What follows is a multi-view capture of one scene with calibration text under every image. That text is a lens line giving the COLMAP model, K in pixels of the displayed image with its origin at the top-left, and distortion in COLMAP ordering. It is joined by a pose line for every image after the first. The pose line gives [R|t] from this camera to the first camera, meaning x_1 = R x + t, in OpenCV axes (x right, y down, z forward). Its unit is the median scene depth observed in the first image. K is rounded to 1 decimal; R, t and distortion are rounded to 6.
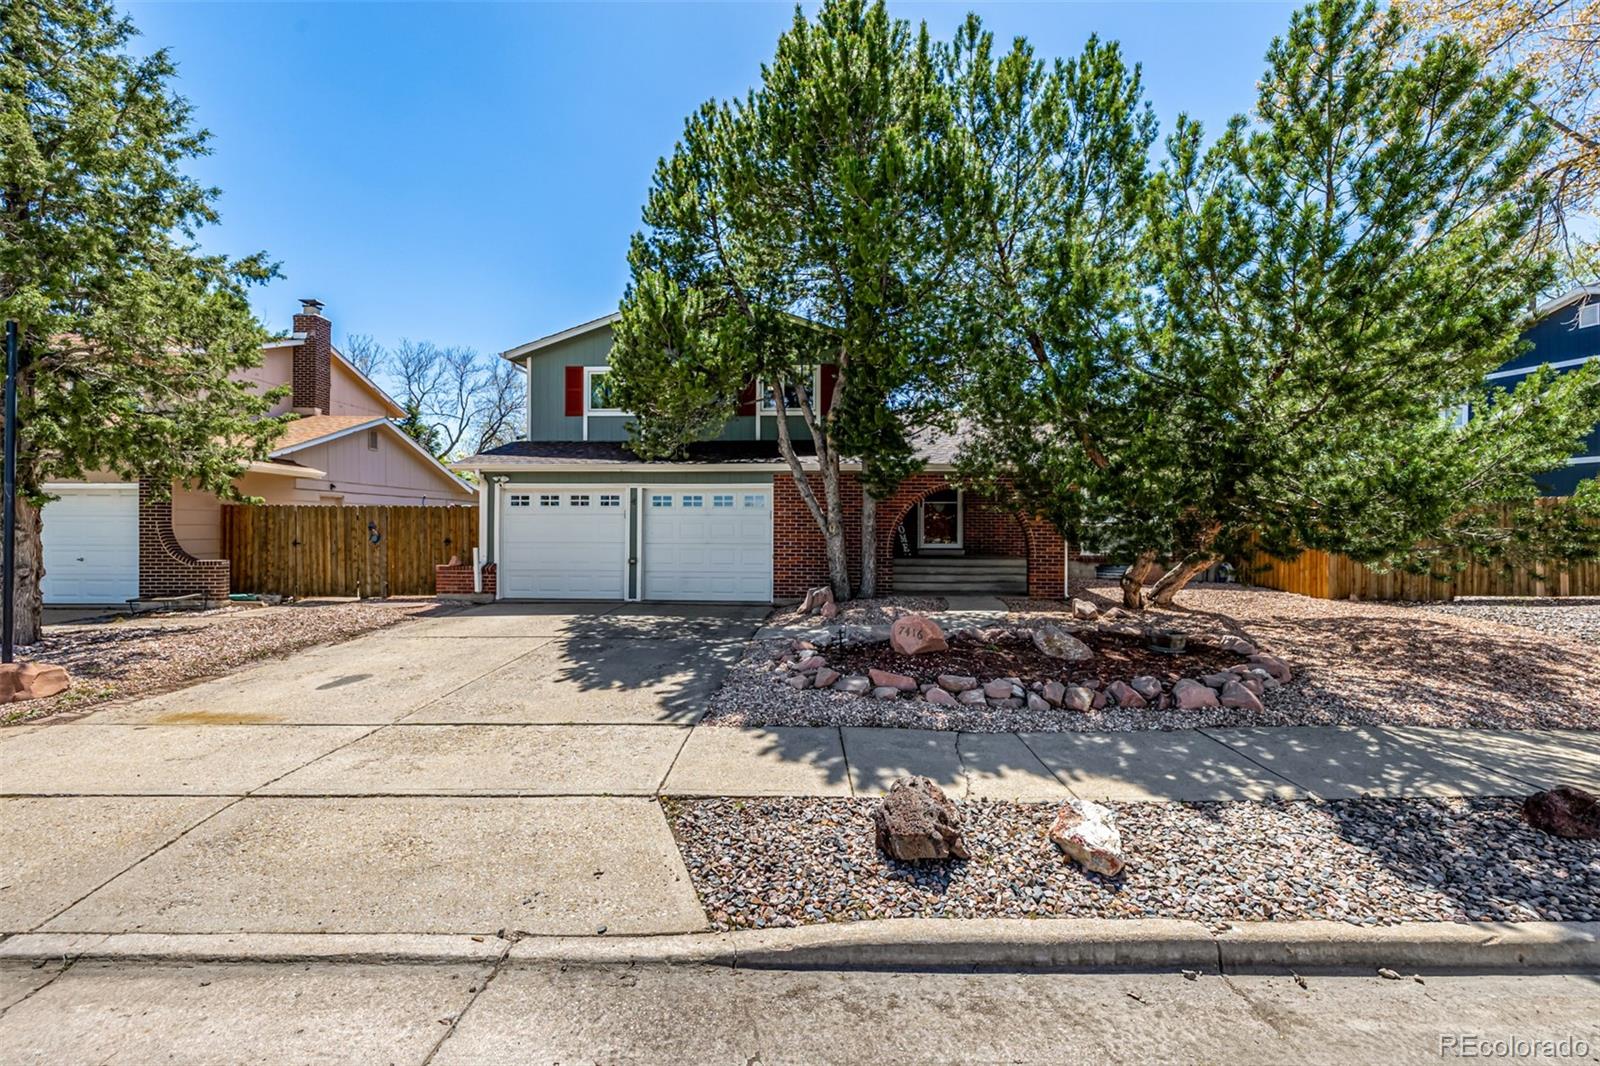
lens RADIAL K [[673.8, 0, 793.0], [0, 673.8, 522.2], [0, 0, 1]] dist [0.000120, 0.000020]
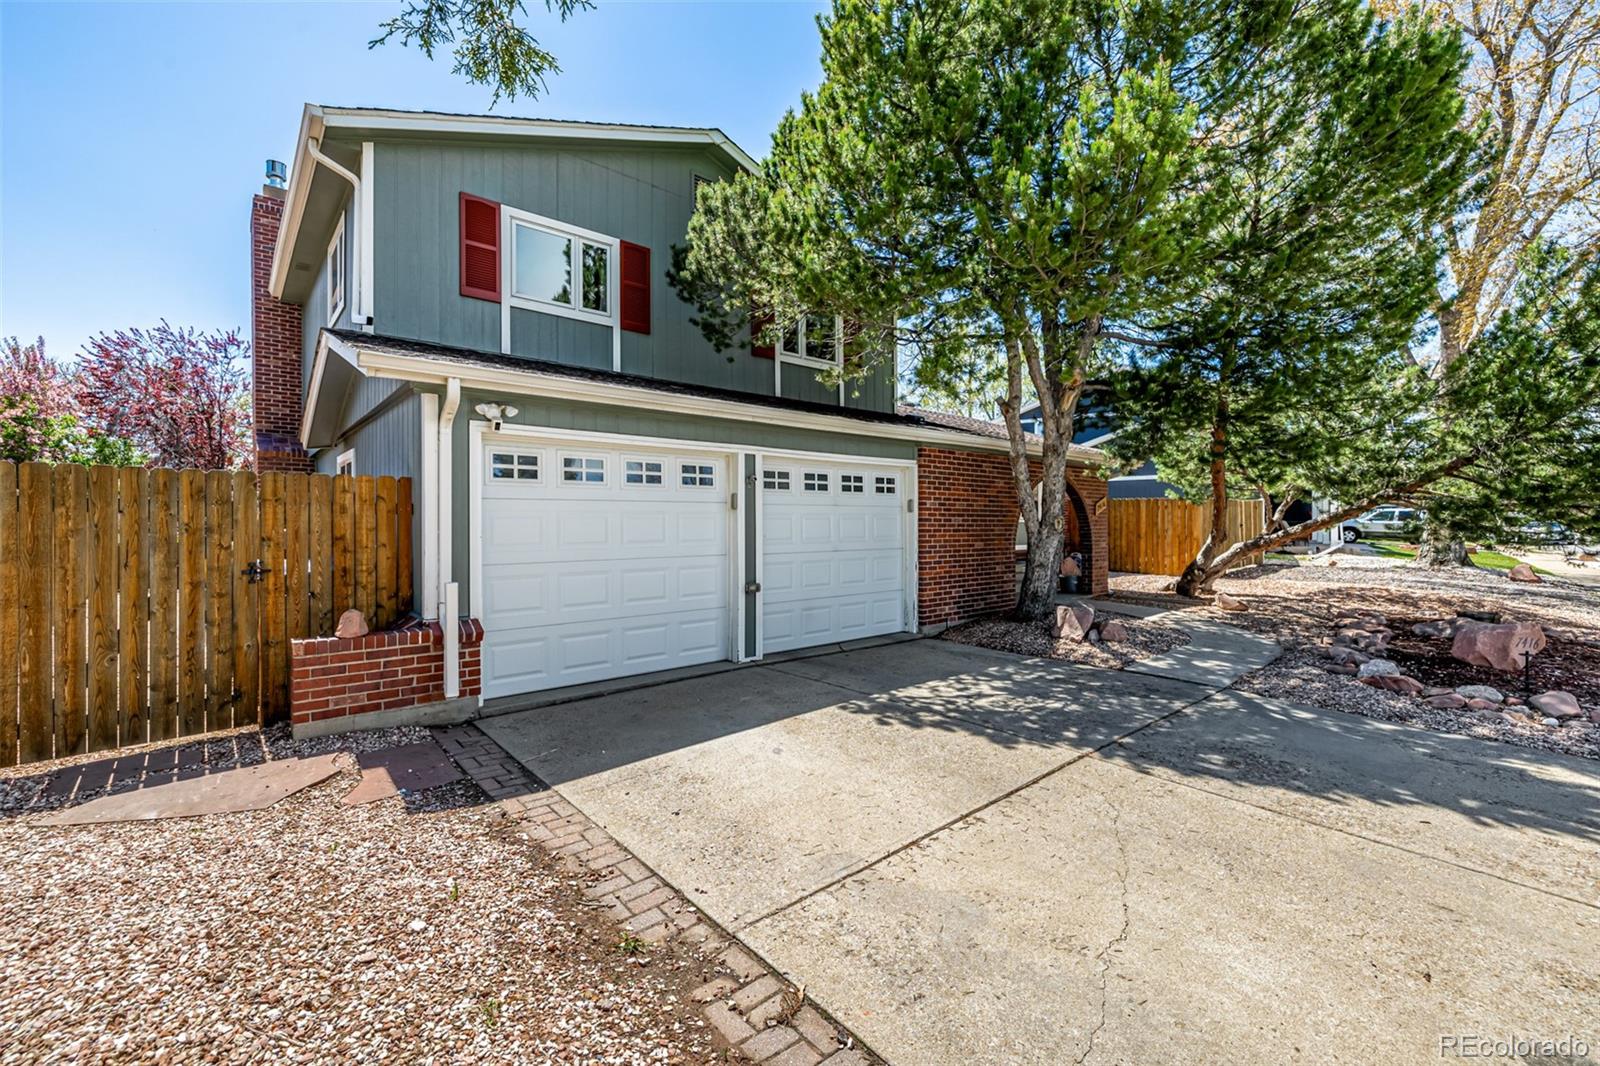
lens RADIAL K [[673.8, 0, 793.0], [0, 673.8, 522.2], [0, 0, 1]] dist [0.000120, 0.000020]
pose [[0.719037, -0.005652, 0.694948, -0.584137], [0.004073, 0.999984, 0.003918, 0.002506], [-0.694960, 0.000013, 0.719049, 0.576144]]
